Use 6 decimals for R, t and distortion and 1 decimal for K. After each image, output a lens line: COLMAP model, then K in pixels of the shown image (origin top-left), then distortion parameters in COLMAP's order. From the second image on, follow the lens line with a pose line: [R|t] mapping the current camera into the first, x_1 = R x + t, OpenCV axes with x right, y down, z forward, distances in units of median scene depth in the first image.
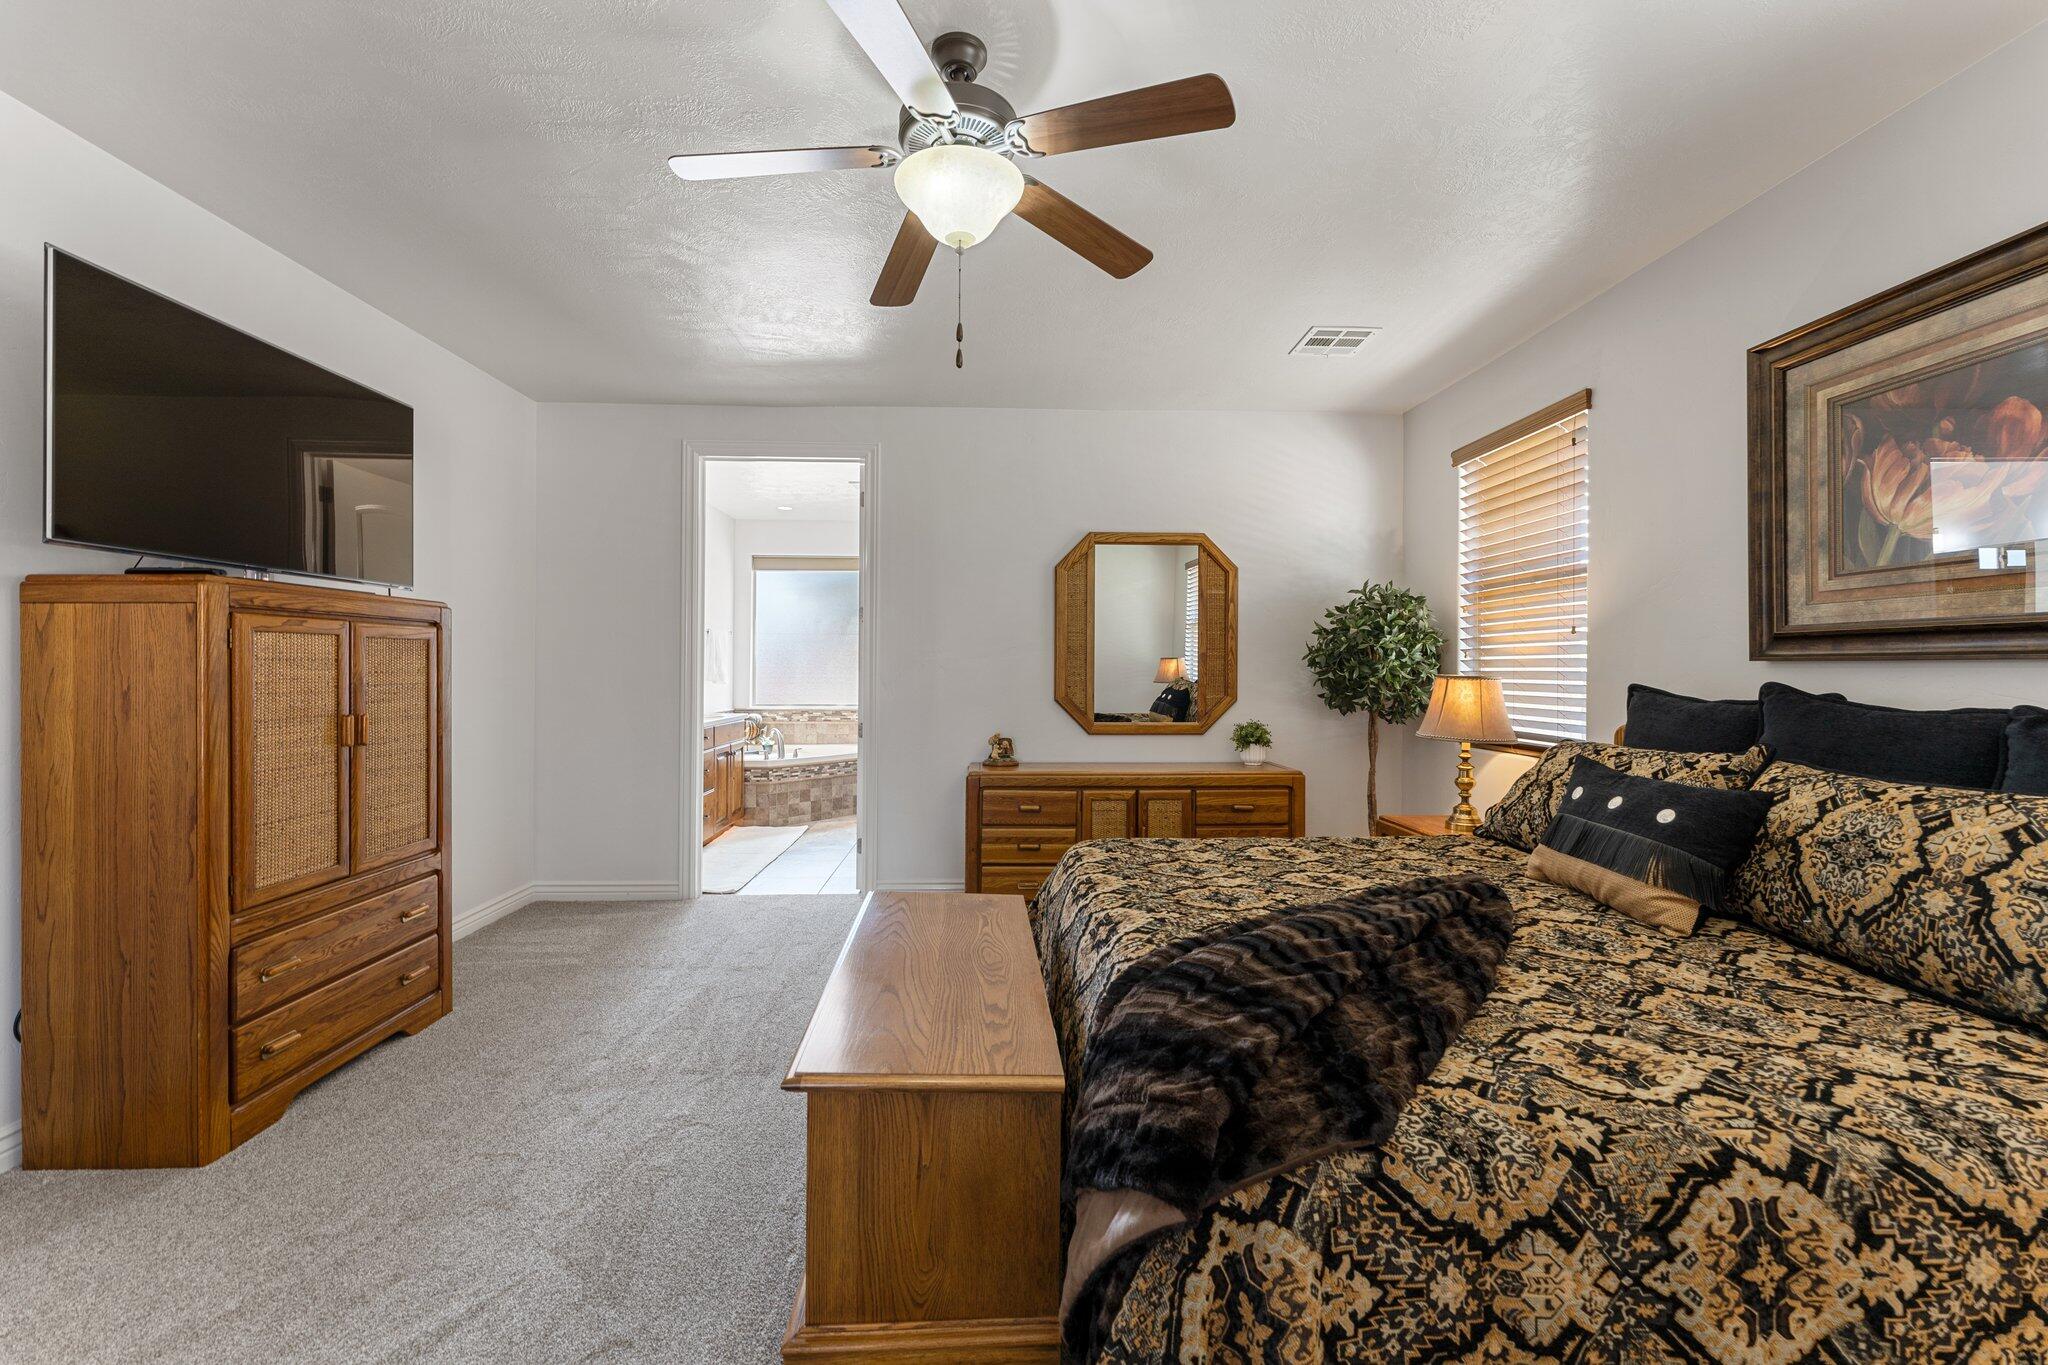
lens RADIAL K [[827.4, 0, 1025.4], [0, 827.4, 675.4], [0, 0, 1]] dist [-0.000328, -0.000204]
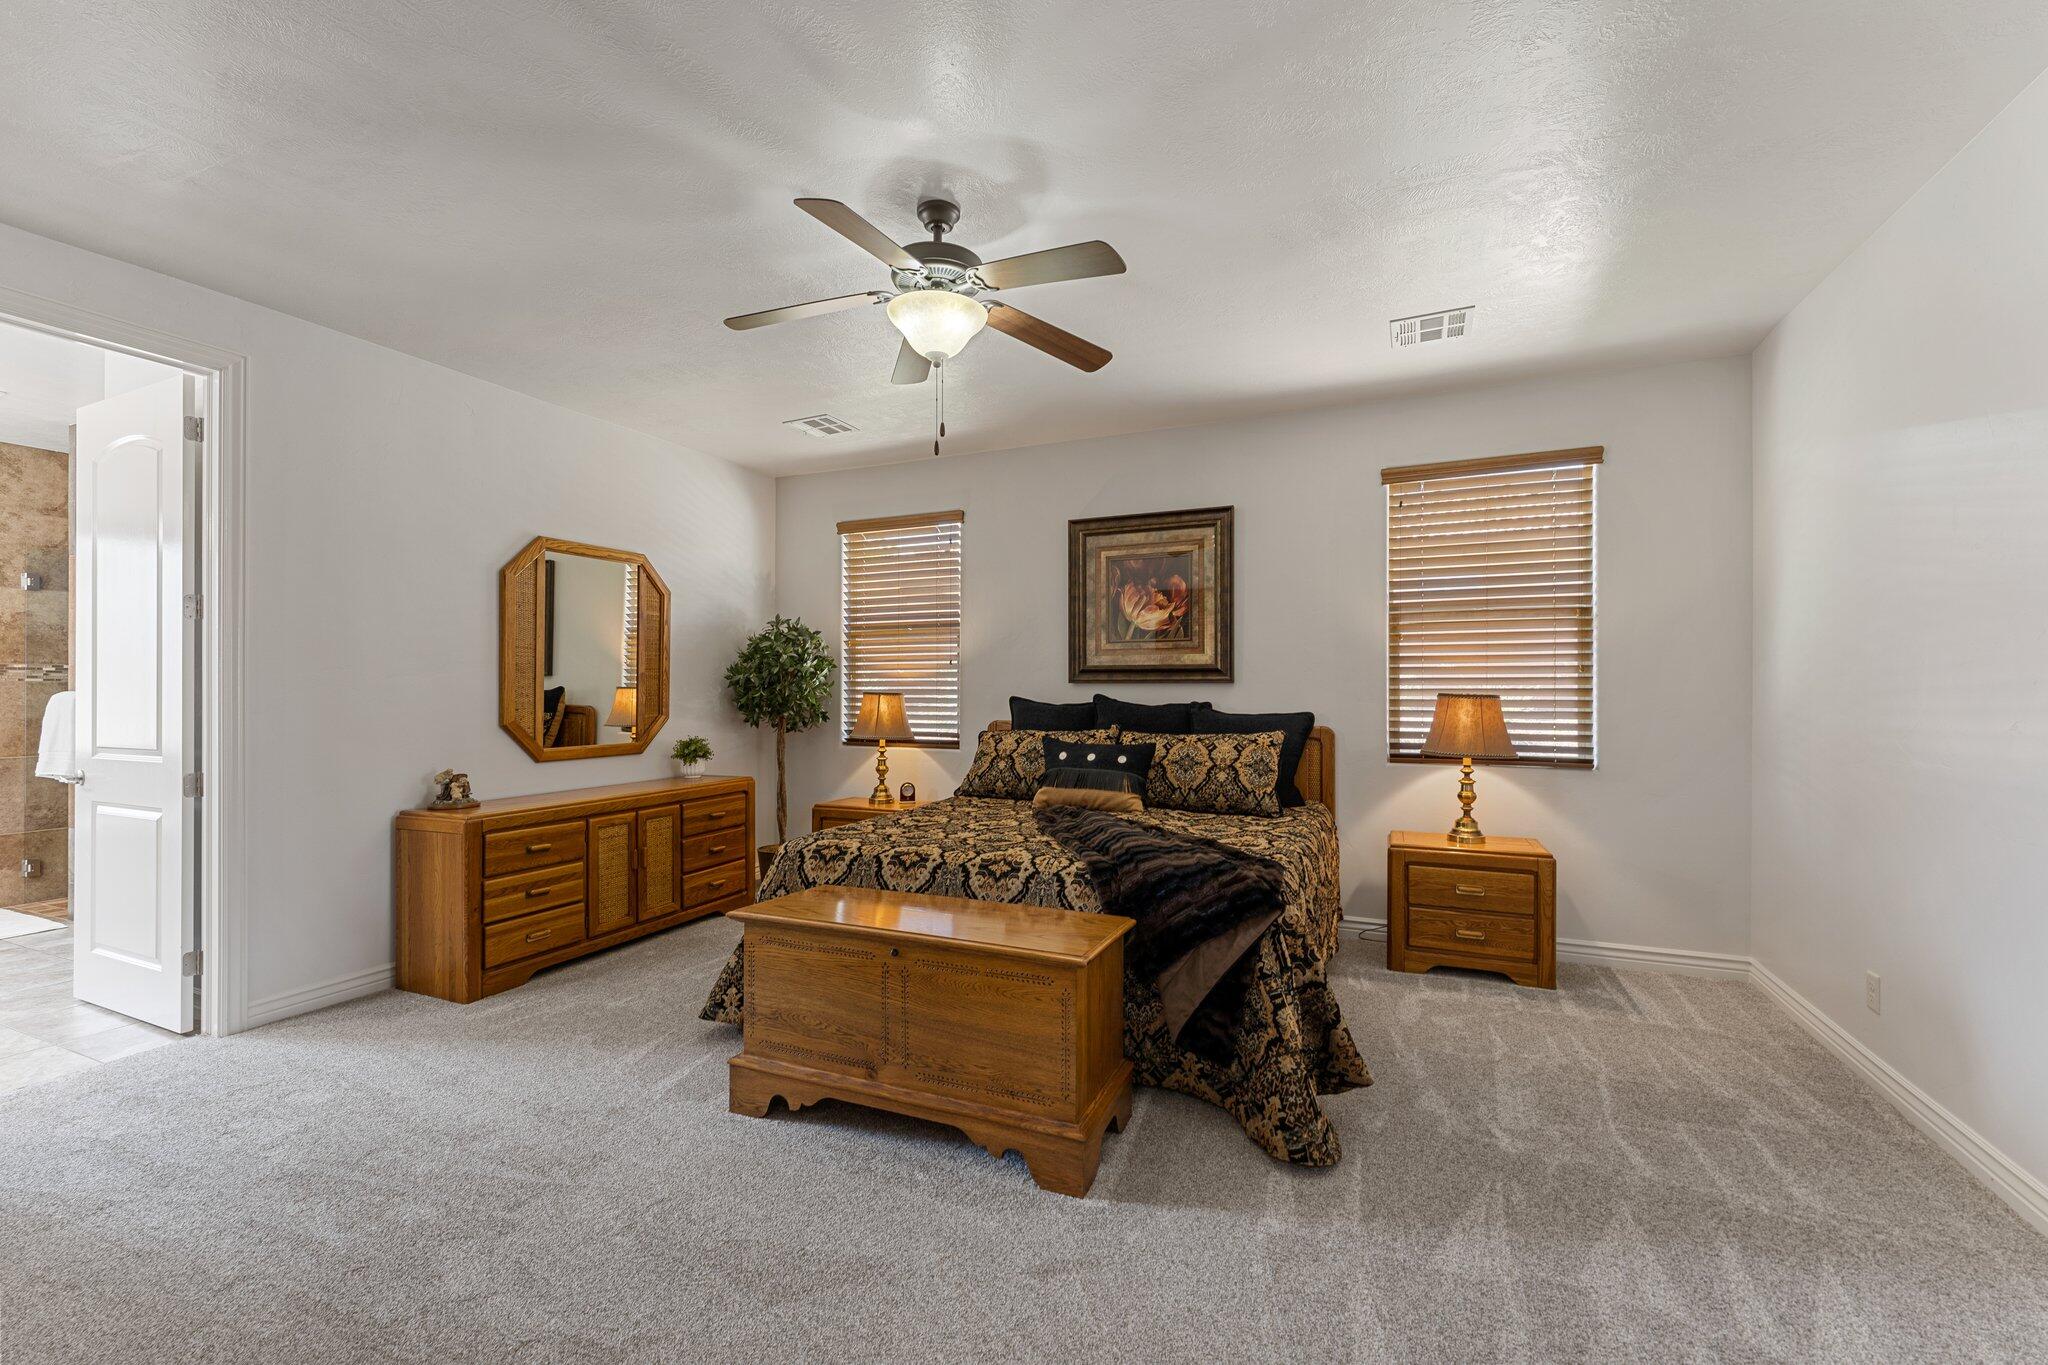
lens RADIAL K [[850.9, 0, 1022.9], [0, 850.9, 709.3], [0, 0, 1]] dist [0.000569, 0.000004]
pose [[0.441871, -0.025335, 0.896721, -0.710082], [0.010470, 0.999679, 0.023085, -0.002656], [-0.897017, -0.000812, 0.441994, 0.169534]]
